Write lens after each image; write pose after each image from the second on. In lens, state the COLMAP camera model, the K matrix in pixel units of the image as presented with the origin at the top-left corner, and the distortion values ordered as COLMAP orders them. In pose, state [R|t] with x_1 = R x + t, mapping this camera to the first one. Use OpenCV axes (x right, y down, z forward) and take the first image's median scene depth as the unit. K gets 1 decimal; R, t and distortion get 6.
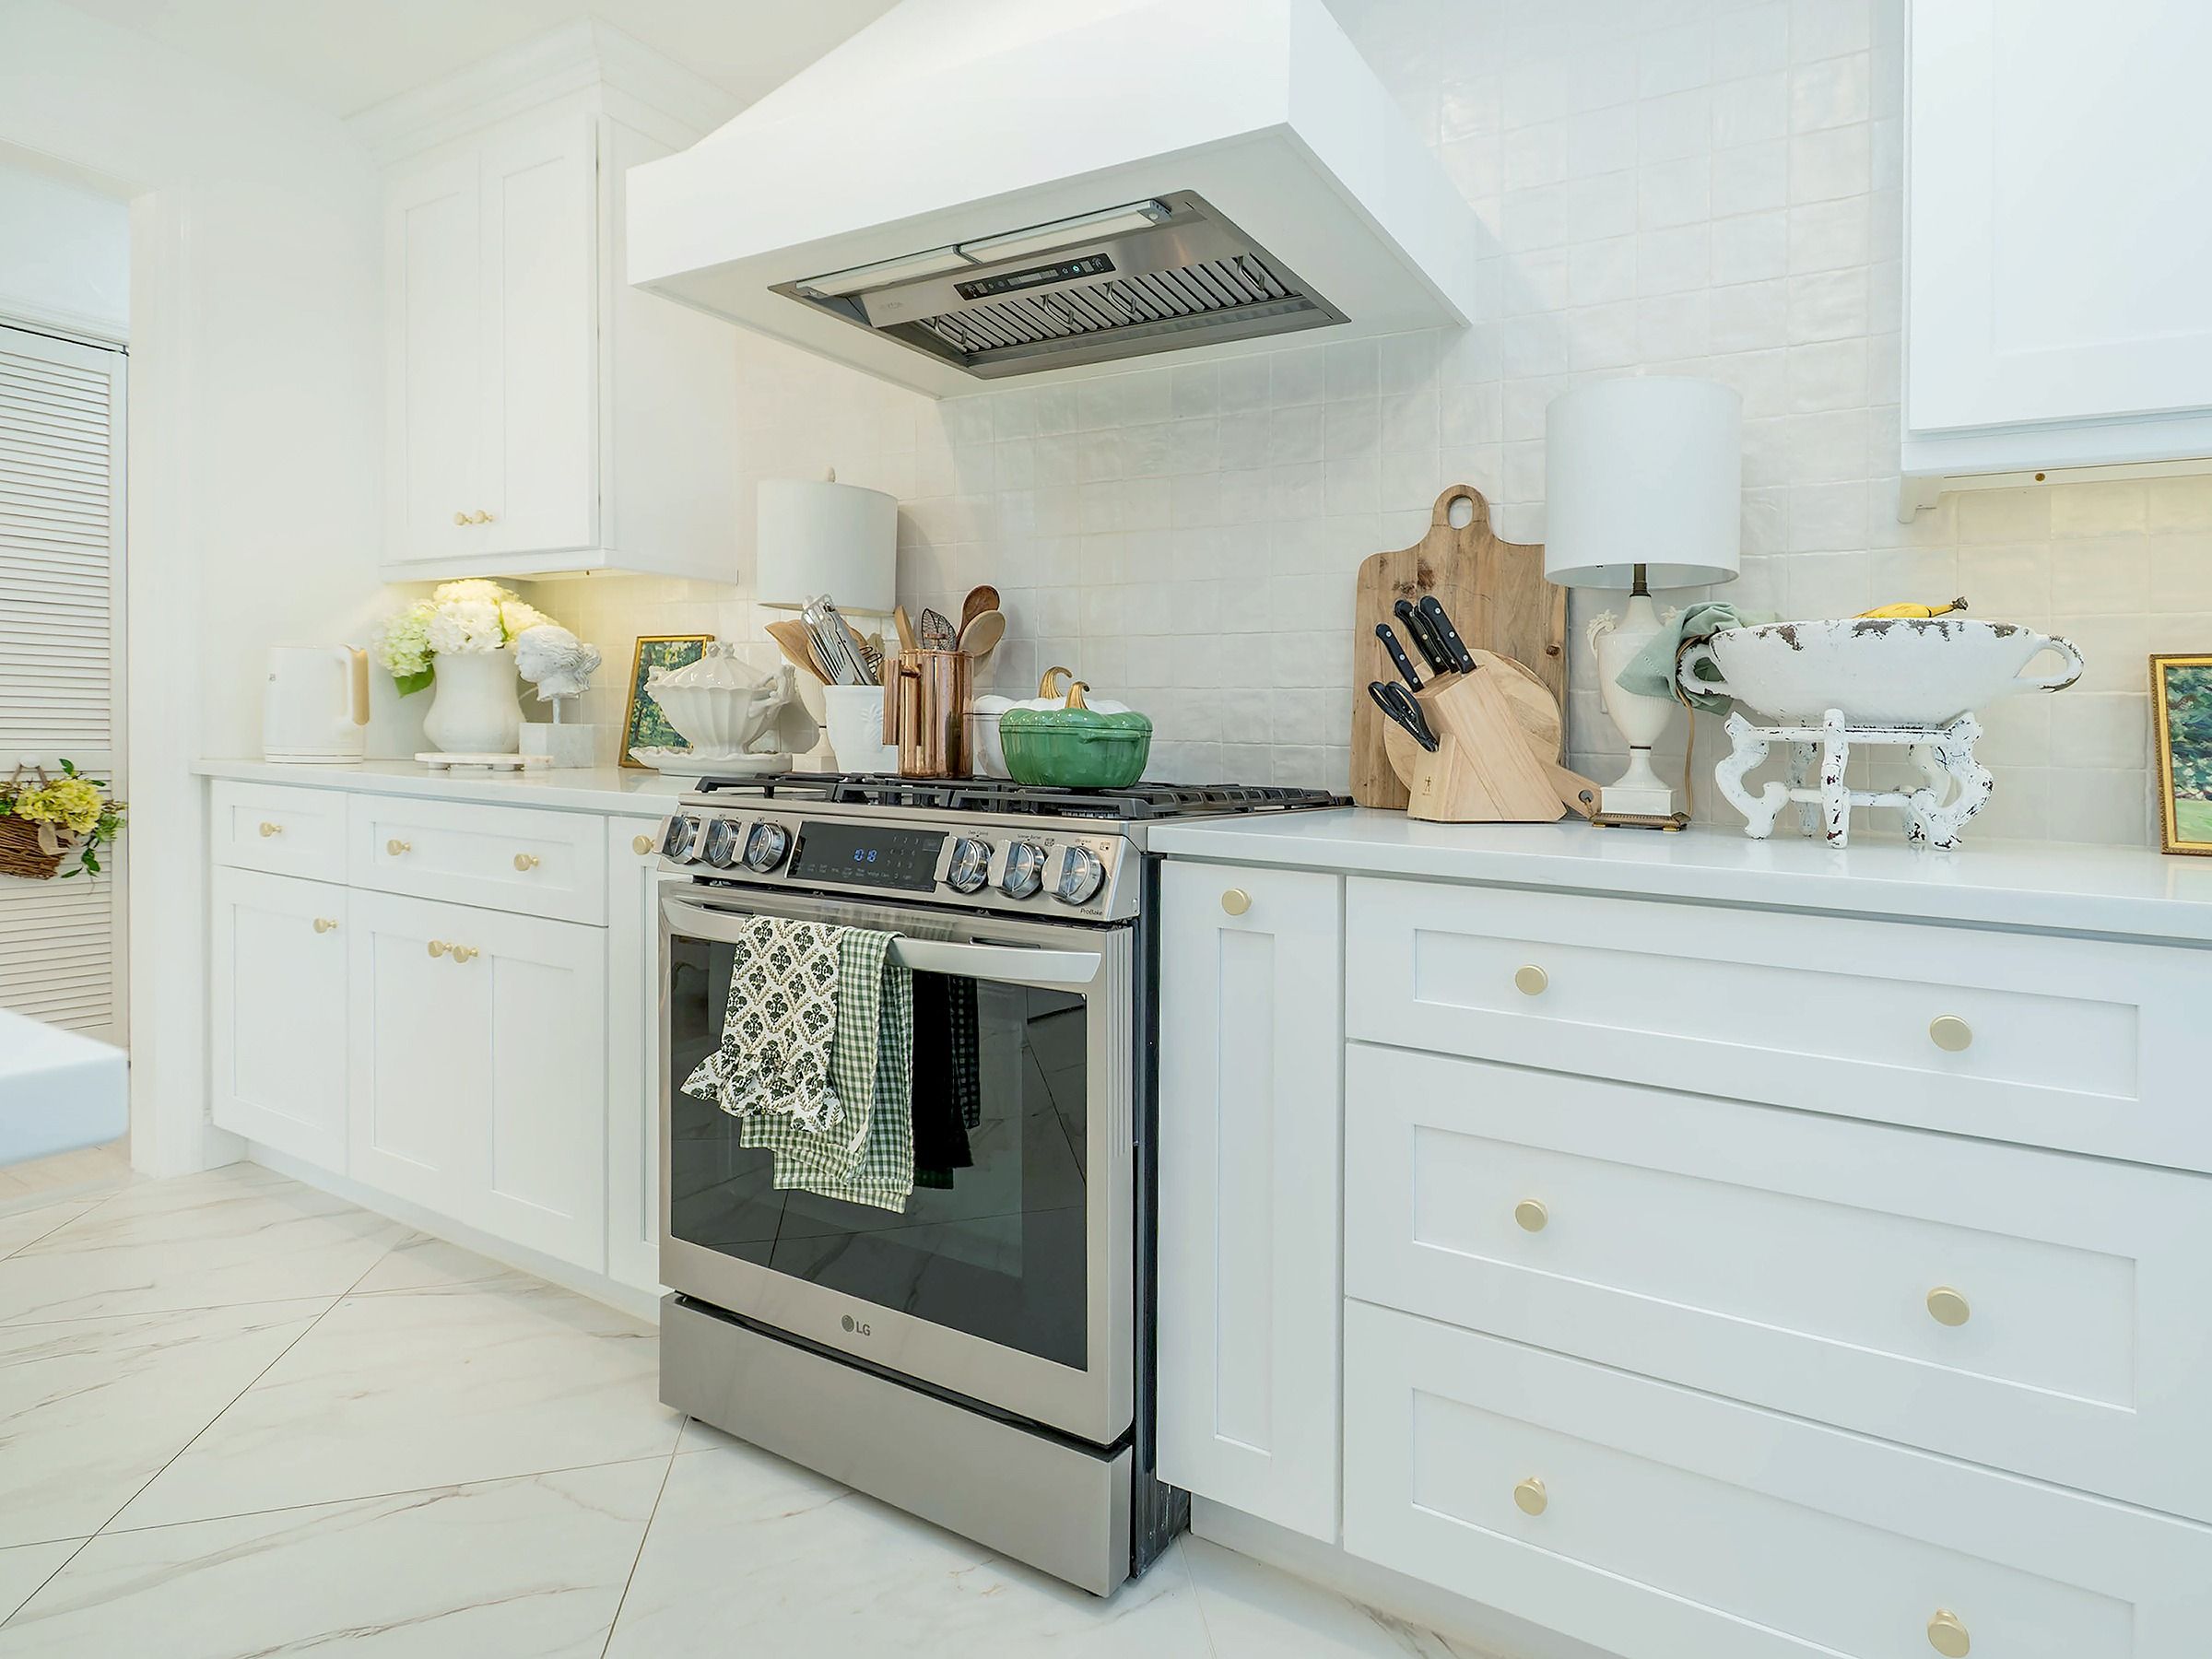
lens RADIAL K [[1157.4, 0, 1071.7], [0, 1157.4, 656.8], [0, 0, 1]] dist [0.019247, 0.000237]
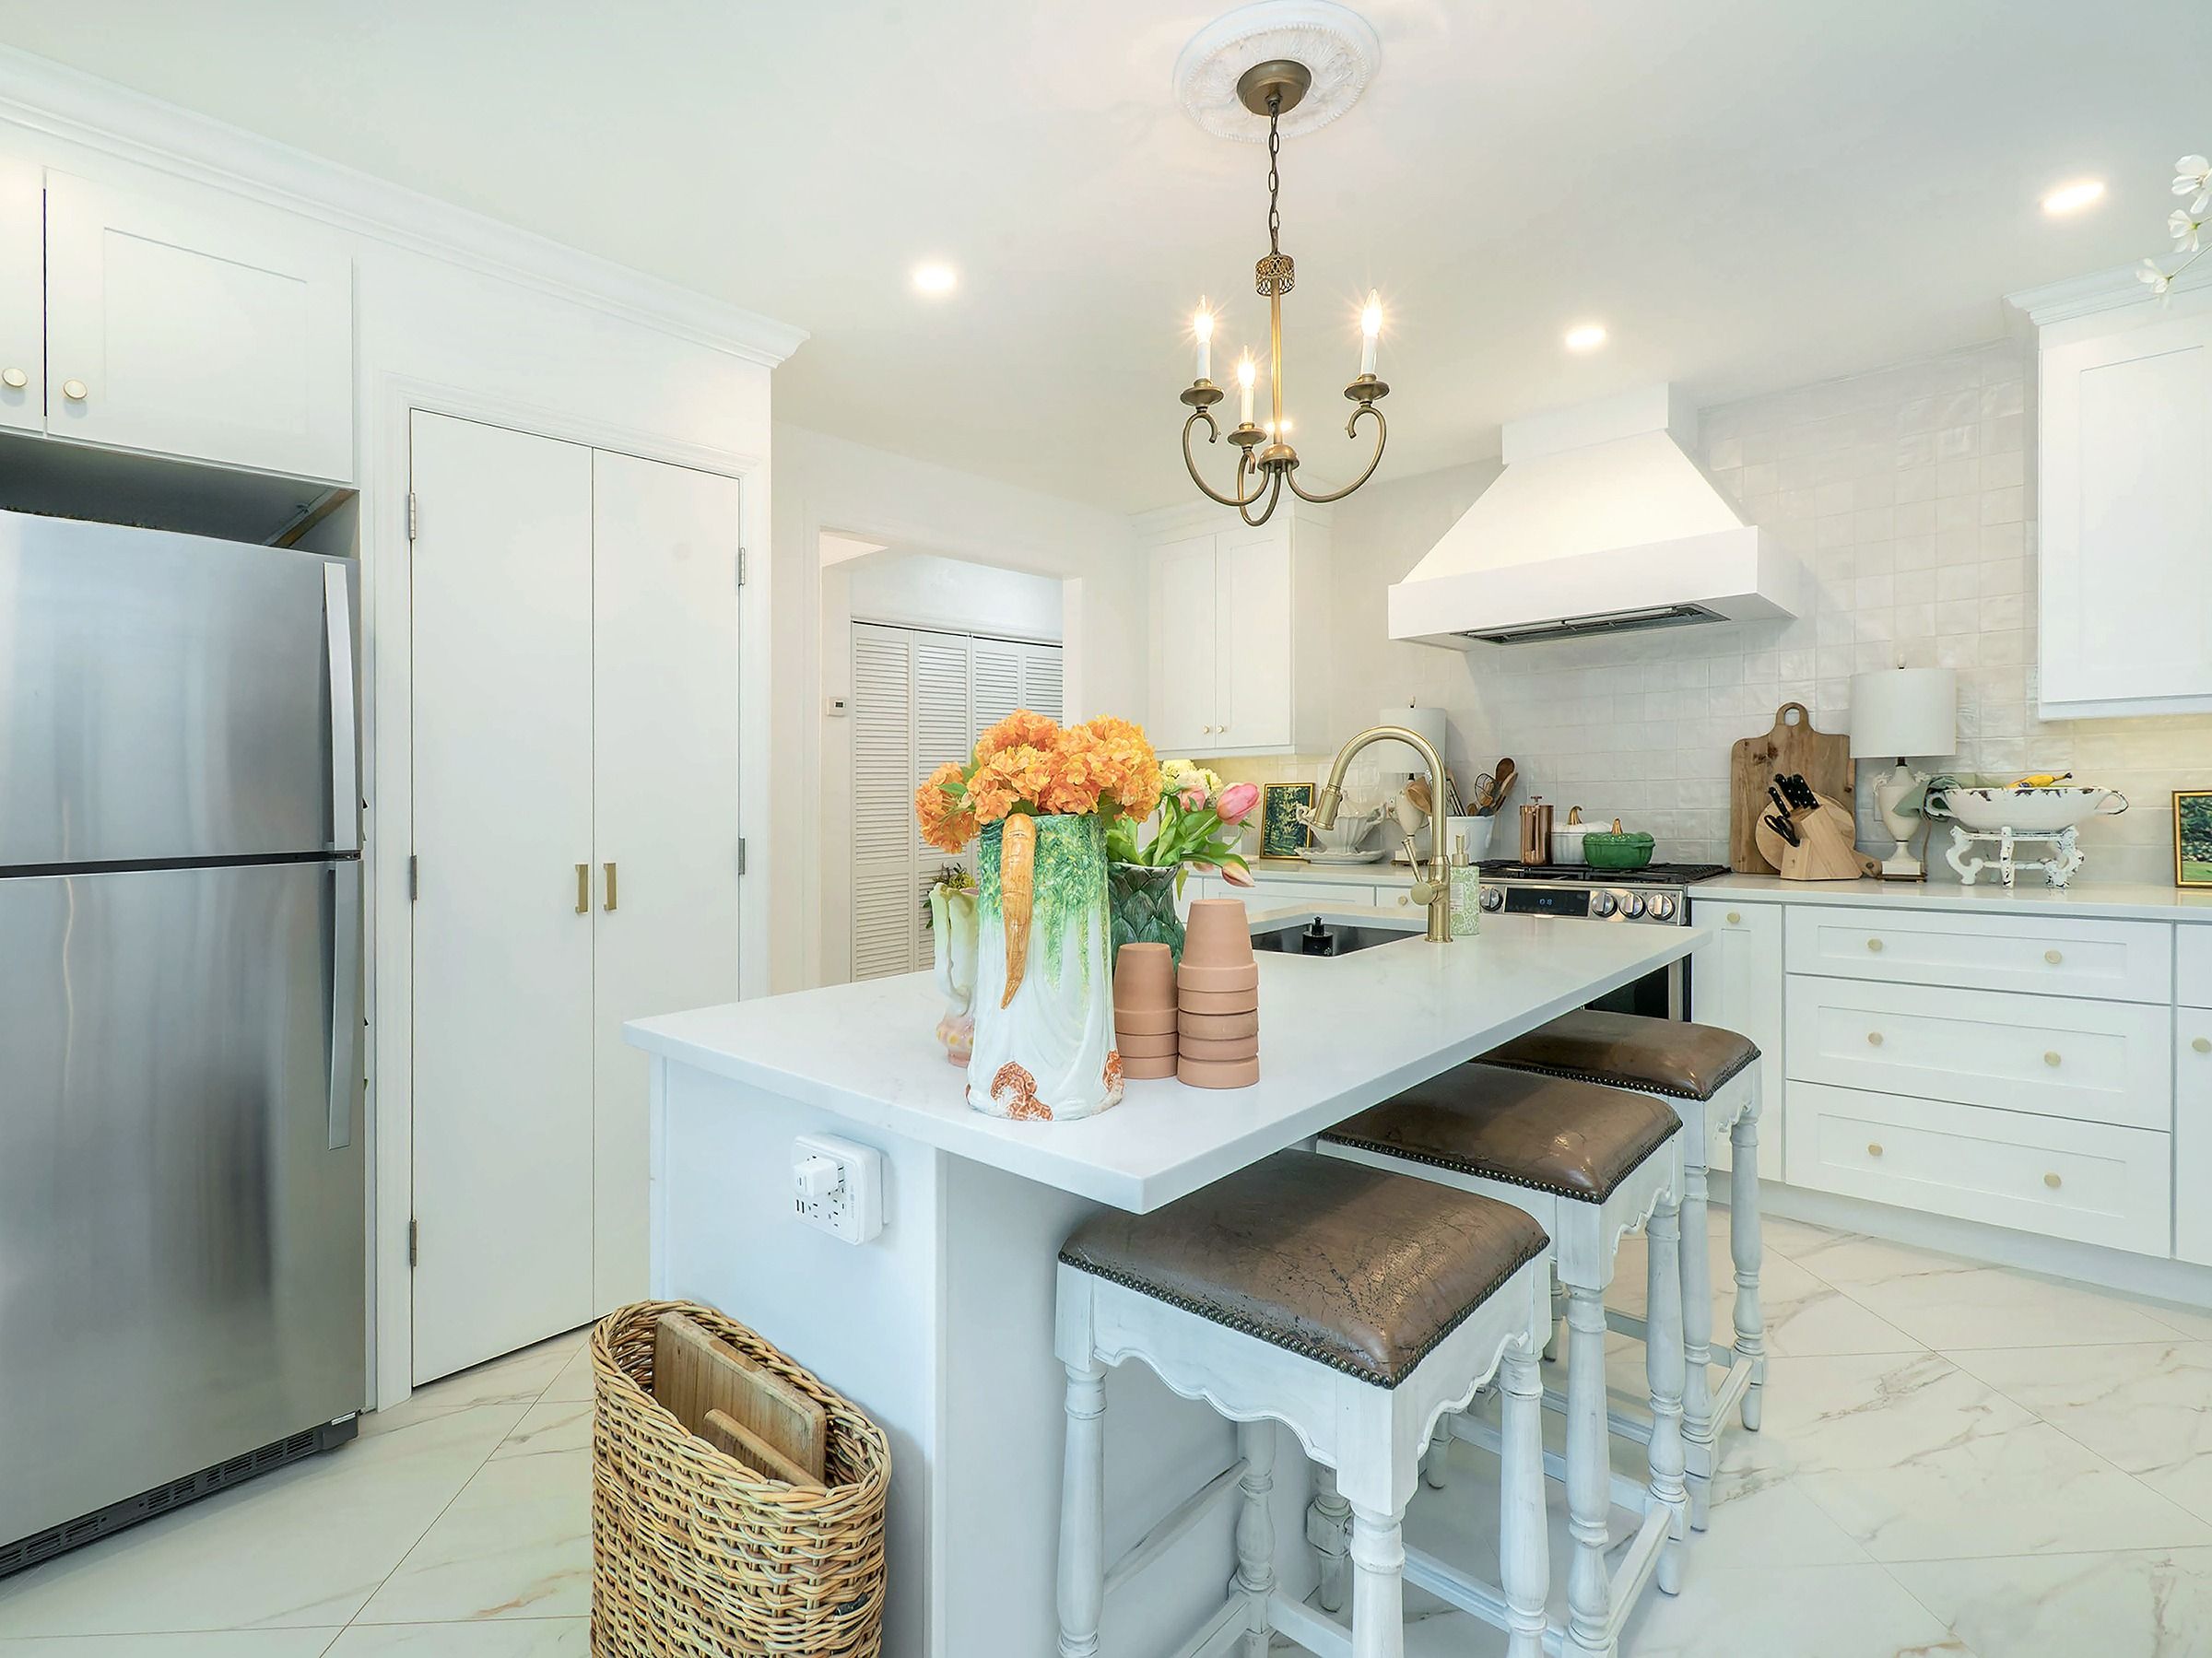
lens RADIAL K [[1074.1, 0, 1102.3], [0, 1074.1, 774.8], [0, 0, 1]] dist [0.000096, -0.000921]
pose [[0.991727, -0.034575, -0.123622, -0.704151], [0.039768, 0.998417, 0.039782, -0.179670], [0.122051, -0.044370, 0.991532, -1.088013]]
